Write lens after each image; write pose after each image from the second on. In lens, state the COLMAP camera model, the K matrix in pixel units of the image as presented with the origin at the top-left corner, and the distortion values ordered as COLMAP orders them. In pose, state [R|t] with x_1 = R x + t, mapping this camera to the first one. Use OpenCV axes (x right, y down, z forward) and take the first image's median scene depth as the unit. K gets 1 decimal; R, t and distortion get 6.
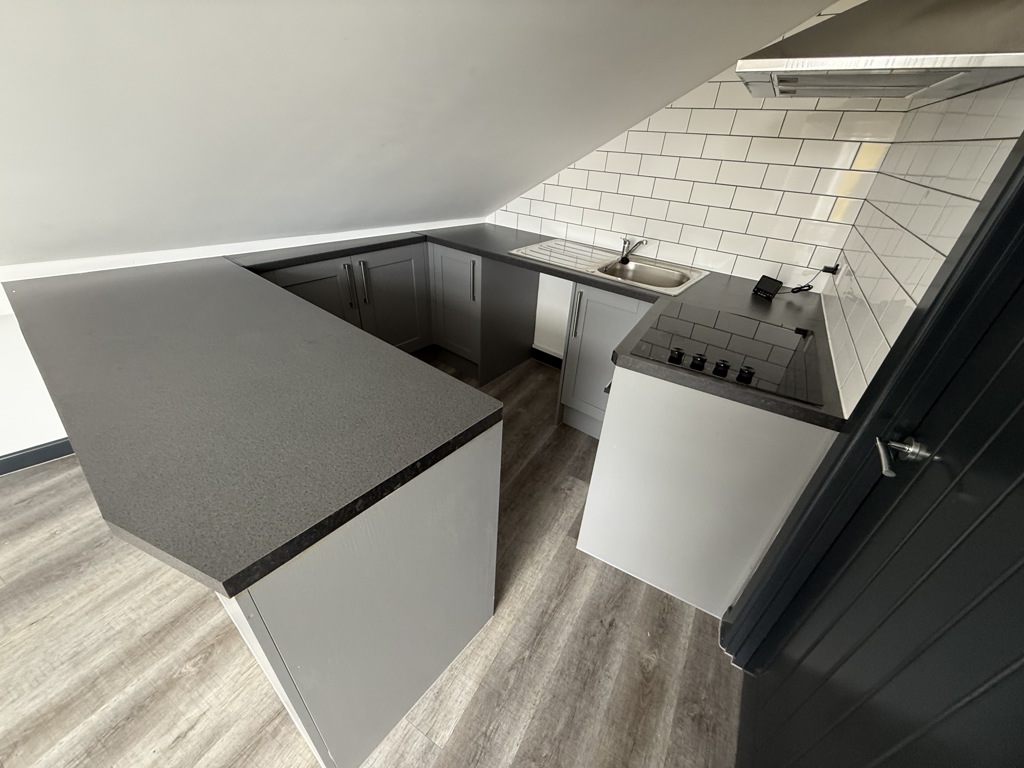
lens RADIAL K [[408.2, 0, 510.0], [0, 408.2, 384.2], [0, 0, 1]] dist [0.001264, -0.000507]
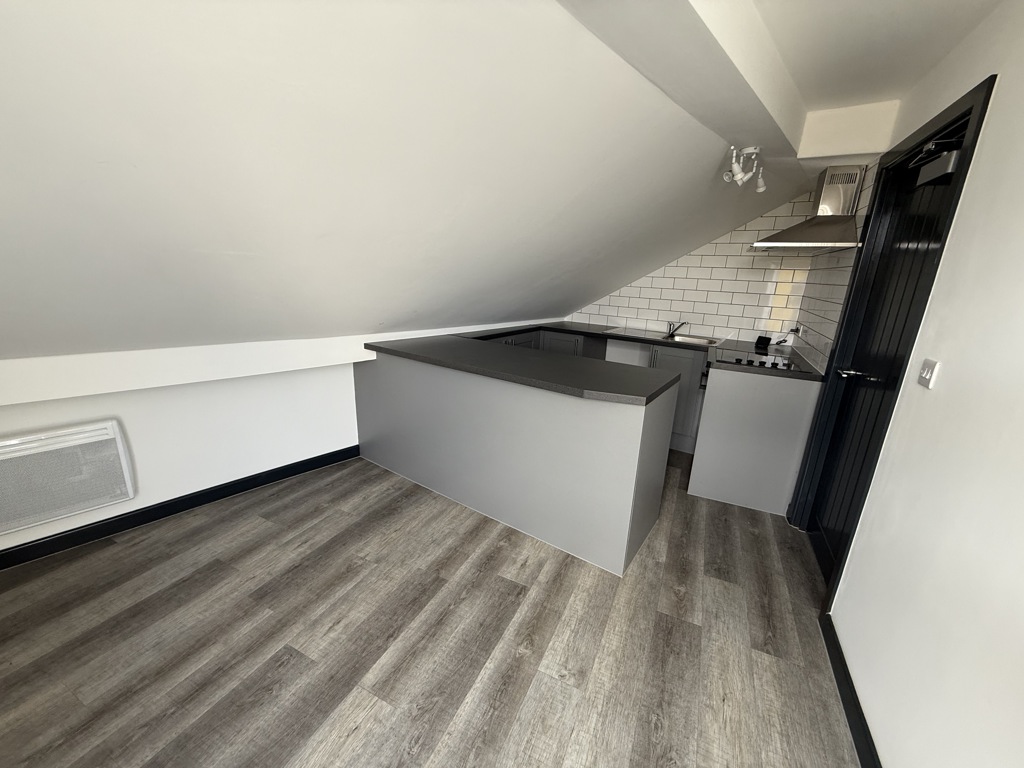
lens RADIAL K [[408.2, 0, 512.2], [0, 408.2, 383.3], [0, 0, 1]] dist [0.001264, -0.000507]
pose [[0.996386, -0.031139, 0.079026, -0.632616], [0.051777, 0.960198, -0.274478, 0.382117], [-0.067333, 0.277578, 0.958341, -0.612874]]
